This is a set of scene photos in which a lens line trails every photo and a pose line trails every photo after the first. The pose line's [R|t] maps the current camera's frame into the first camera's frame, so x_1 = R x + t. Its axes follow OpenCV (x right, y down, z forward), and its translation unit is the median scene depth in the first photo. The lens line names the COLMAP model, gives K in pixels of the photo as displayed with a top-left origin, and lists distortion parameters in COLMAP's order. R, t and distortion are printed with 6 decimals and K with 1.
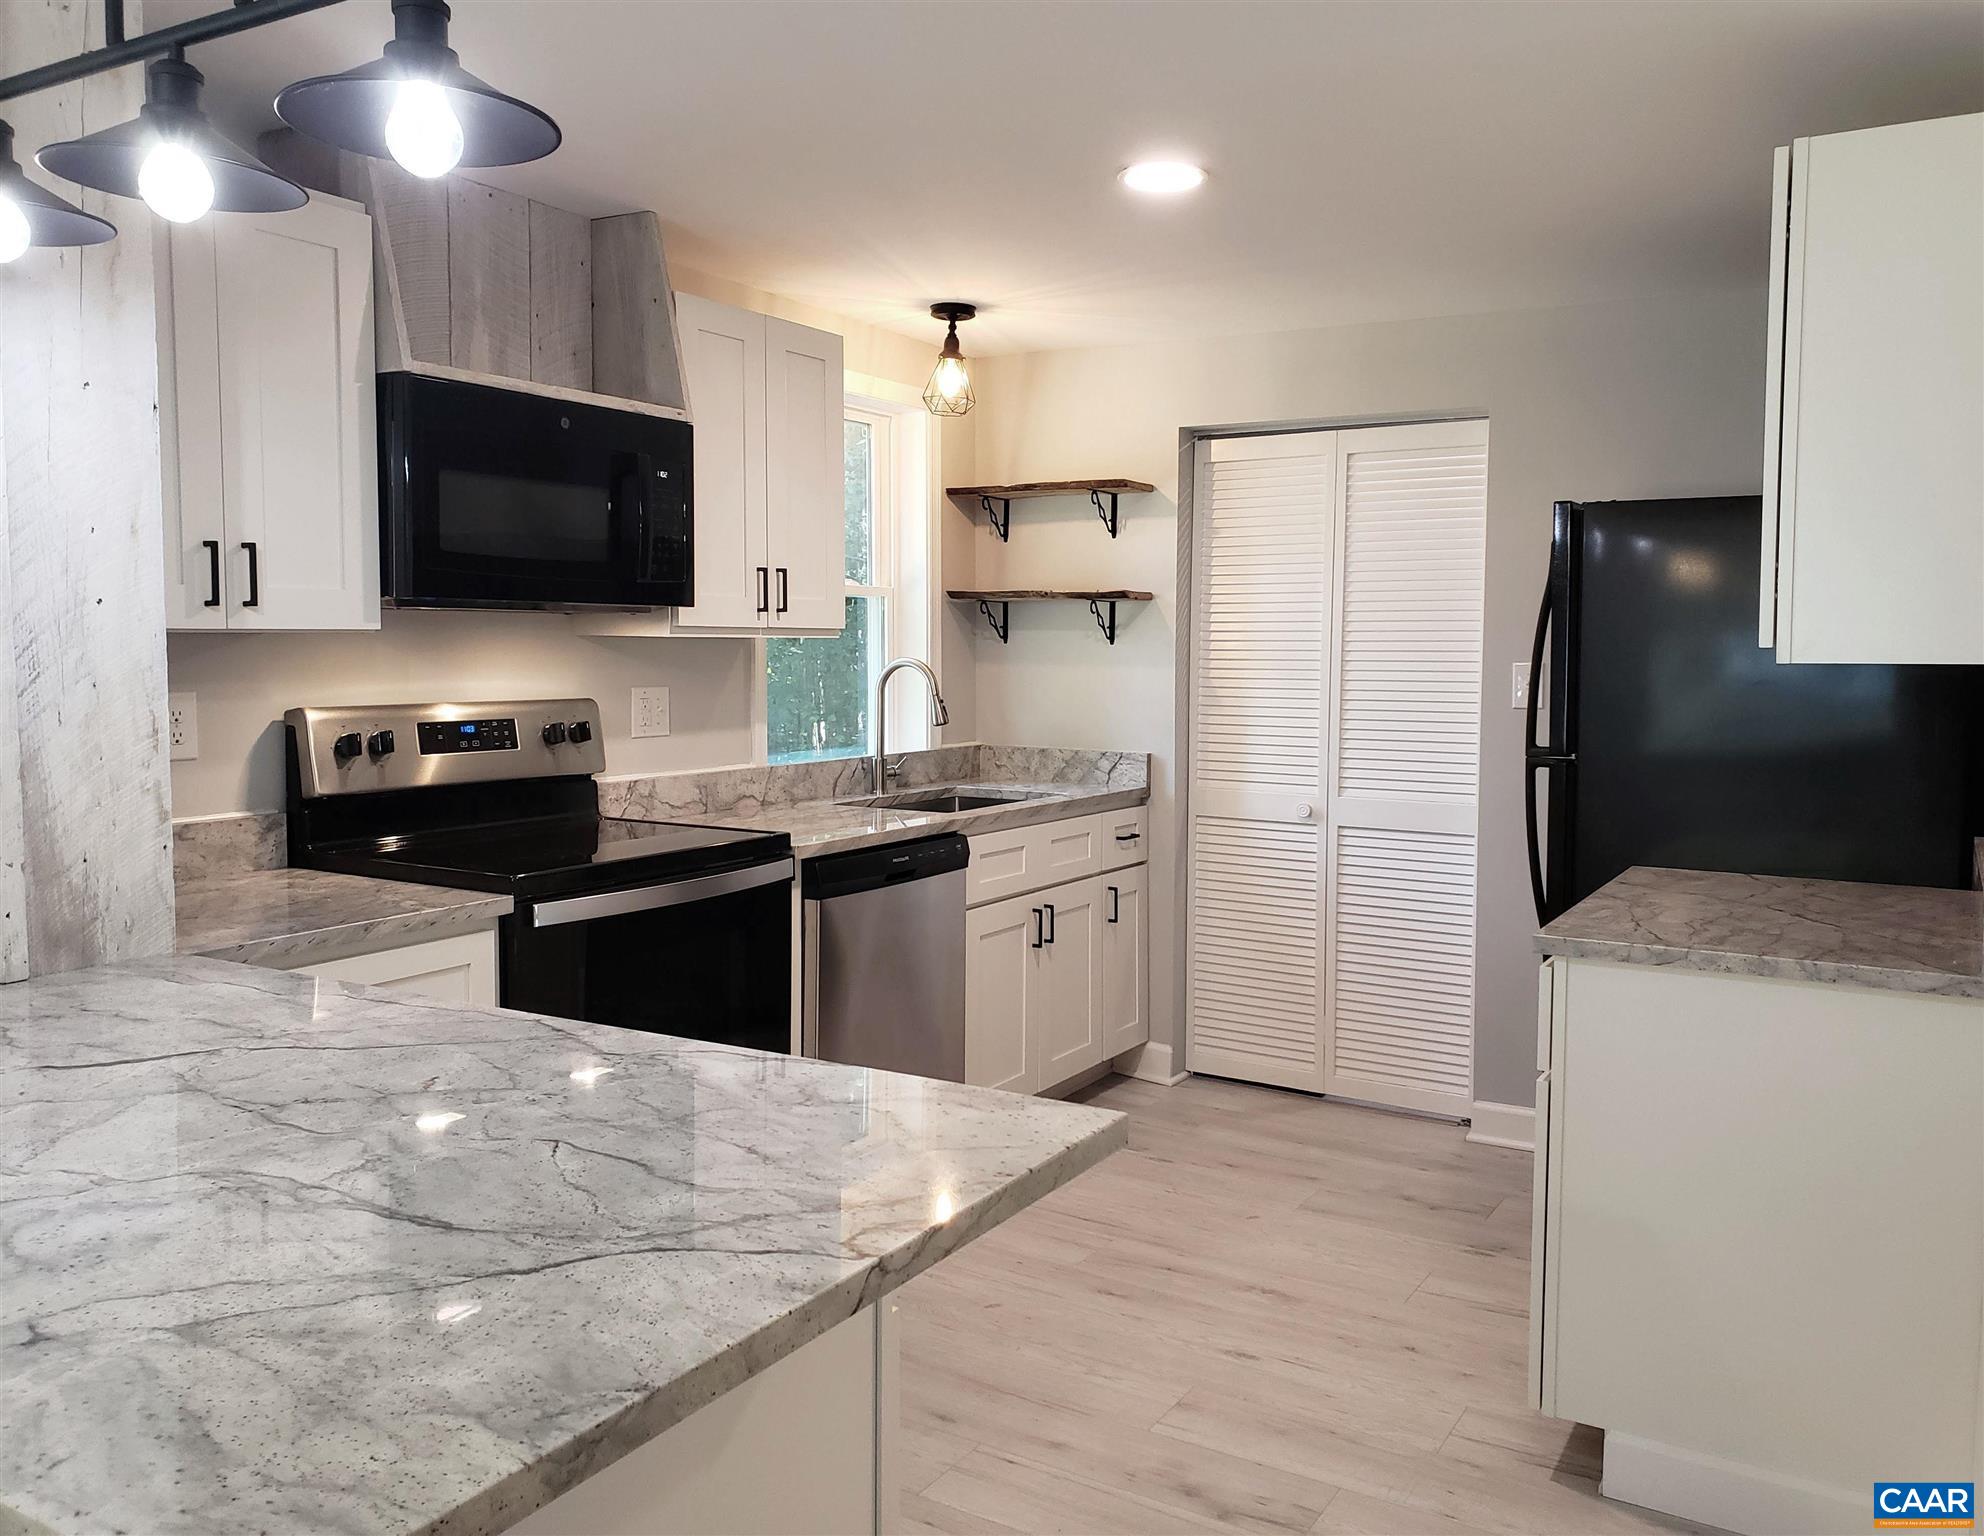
lens RADIAL K [[1592.8, 0, 1010.7], [0, 1592.8, 742.4], [0, 0, 1]] dist [0.074713, -0.065311]
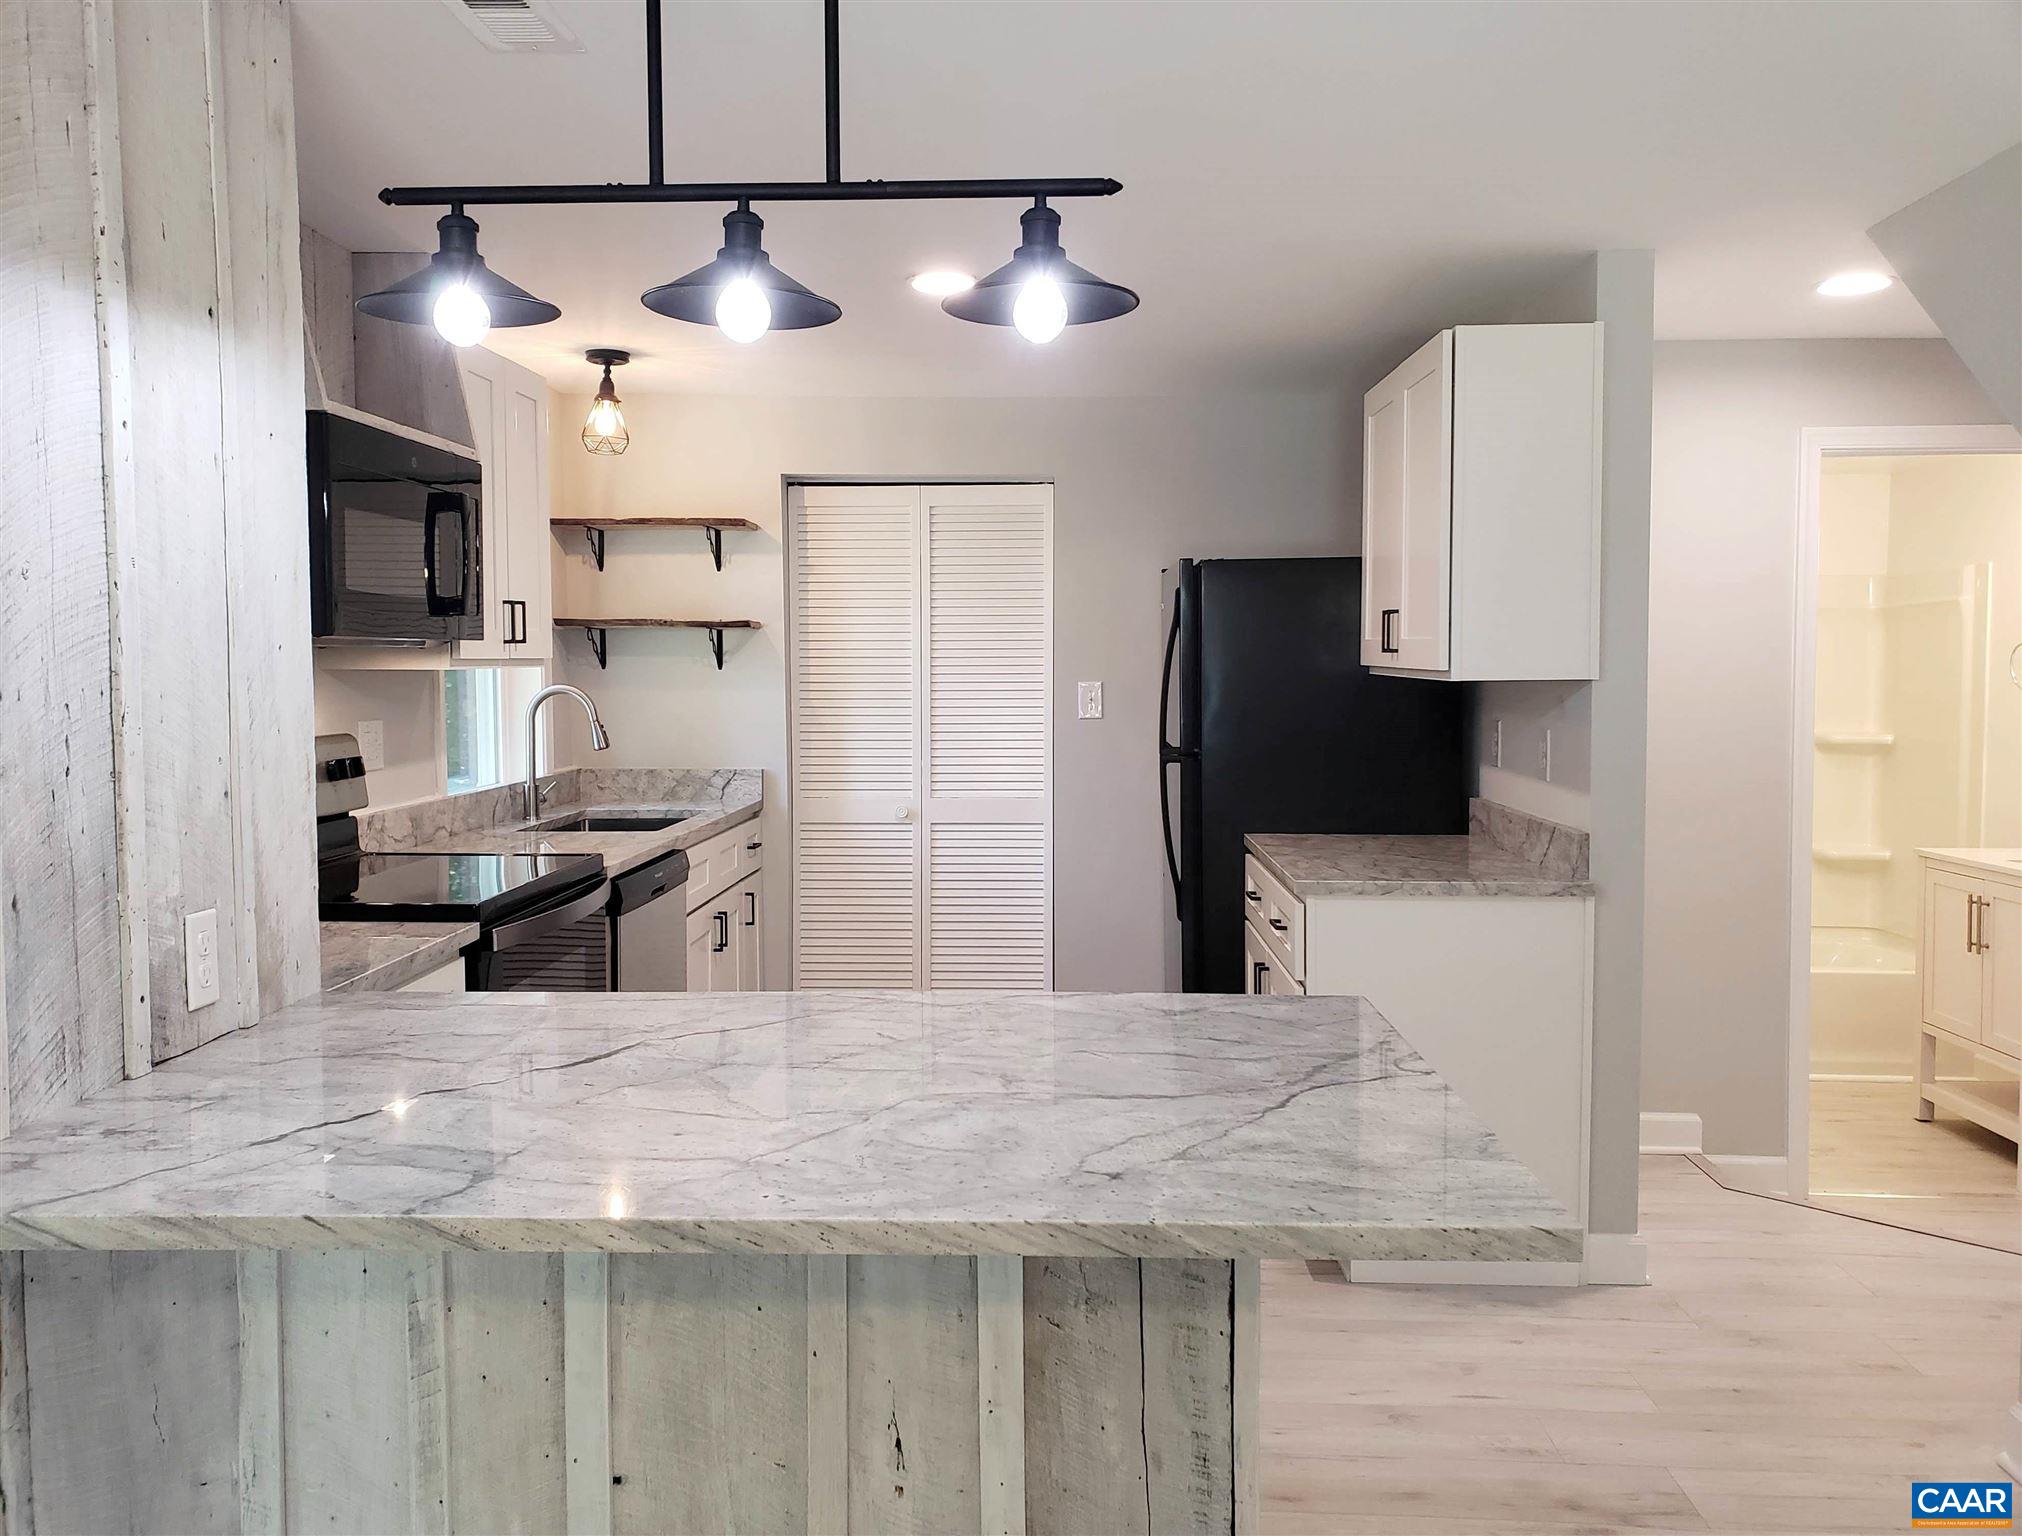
lens RADIAL K [[1593.6, 0, 1003.2], [0, 1593.6, 747.1], [0, 0, 1]] dist [0.065366, -0.094743]
pose [[0.882752, -0.035632, 0.468486, -0.329540], [0.039152, 0.999231, 0.002227, -0.004697], [-0.468204, 0.016376, 0.883468, -0.052361]]
